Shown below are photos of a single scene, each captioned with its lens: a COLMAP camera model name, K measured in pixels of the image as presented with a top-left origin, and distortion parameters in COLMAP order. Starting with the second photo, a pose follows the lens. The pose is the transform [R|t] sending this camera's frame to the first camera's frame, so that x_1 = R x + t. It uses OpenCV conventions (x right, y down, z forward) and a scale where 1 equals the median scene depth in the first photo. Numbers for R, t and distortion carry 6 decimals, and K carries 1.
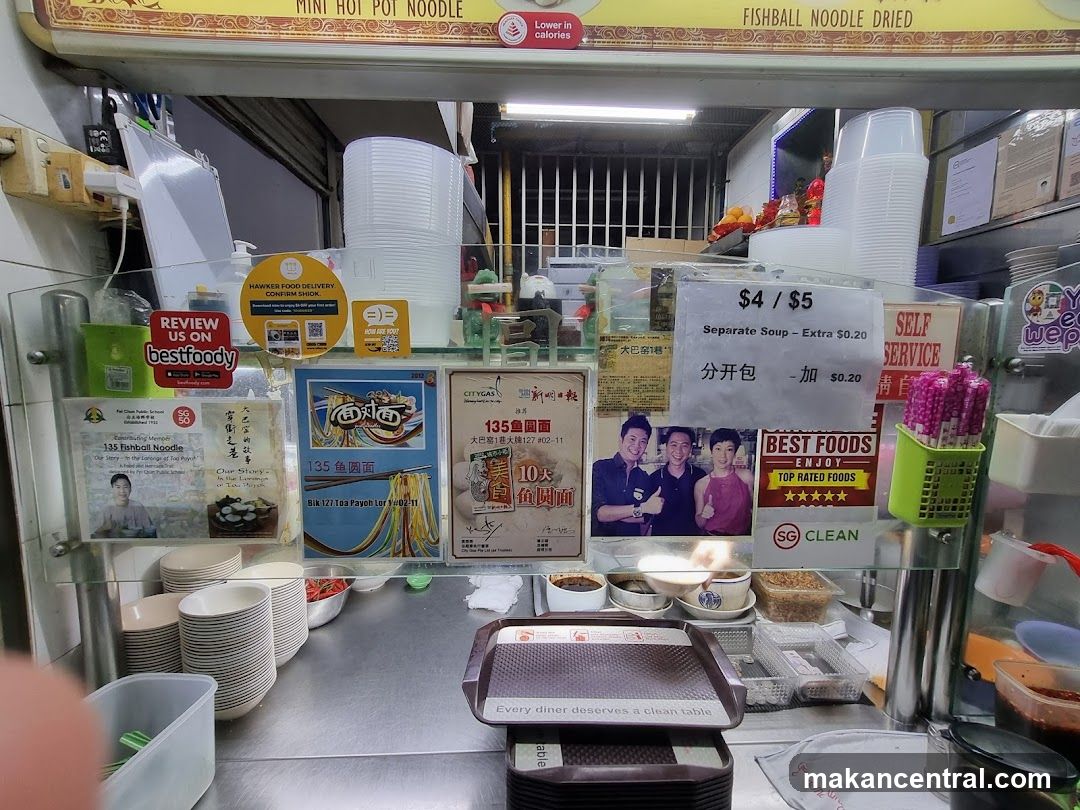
lens RADIAL K [[424.4, 0, 520.3], [0, 424.4, 405.3], [0, 0, 1]] dist [0.002631, 0.000027]
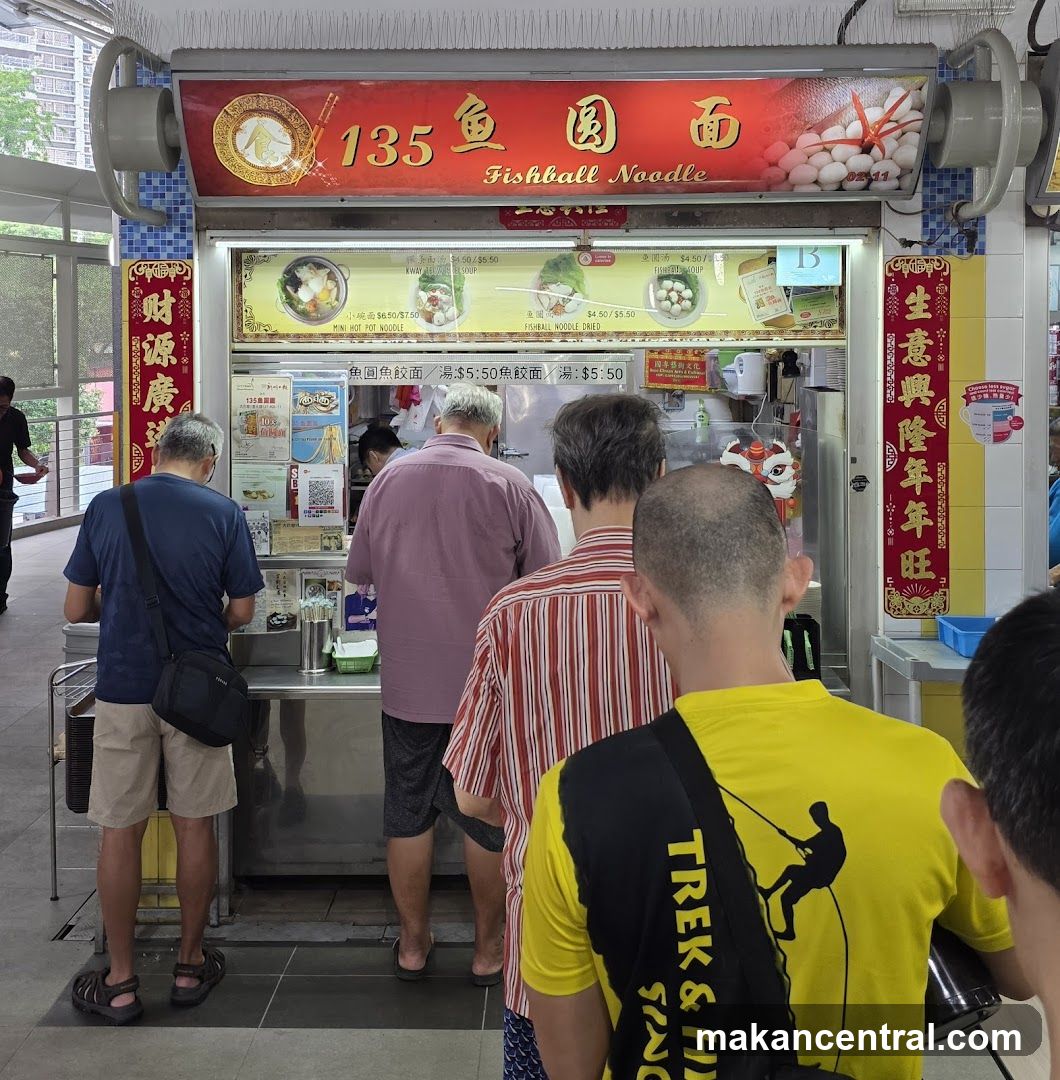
lens RADIAL K [[1267.8, 0, 530.8], [0, 1267.8, 343.7], [0, 0, 1]] dist [0.201450, -0.536393]
pose [[0.998348, -0.005678, -0.057177, 0.970045], [-0.000755, 0.993723, -0.111862, -0.061838], [0.057454, 0.111721, 0.992077, -5.915439]]
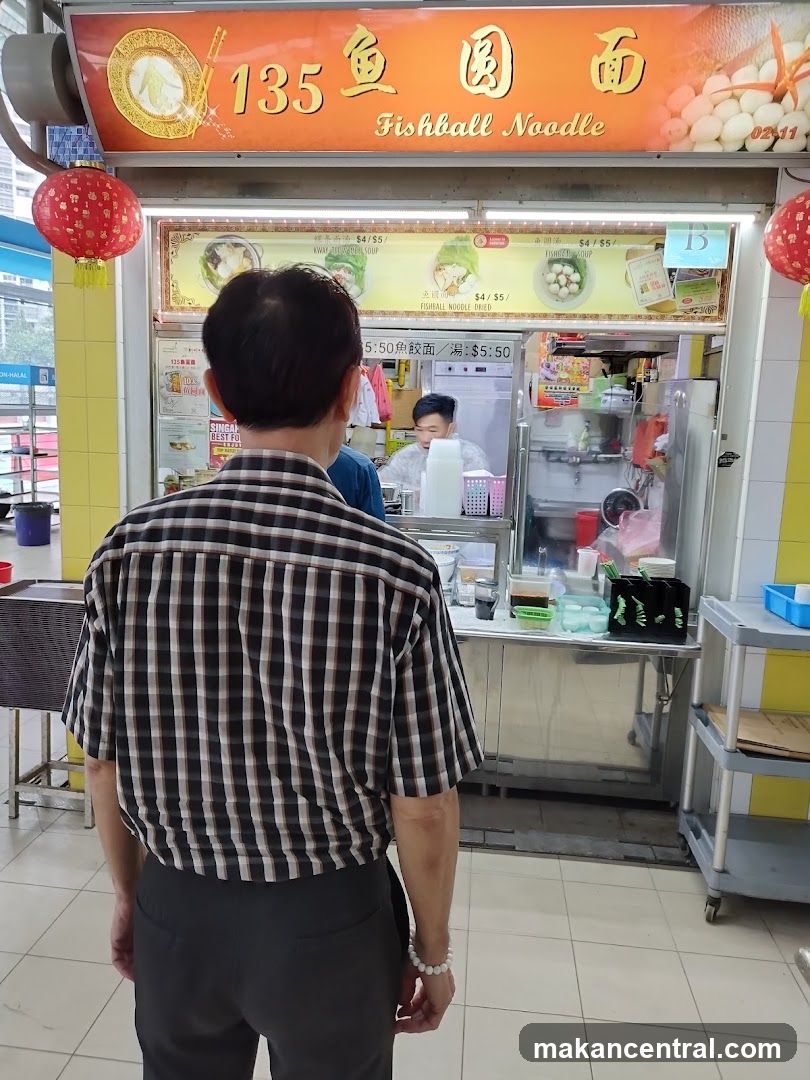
lens RADIAL K [[773.7, 0, 402.0], [0, 773.7, 518.8], [0, 0, 1]] dist [-0.003864, -0.000336]
pose [[0.988823, 0.052149, -0.139675, 1.135608], [-0.048599, 0.998406, 0.028705, 0.200026], [0.140950, -0.021596, 0.989781, -3.574189]]
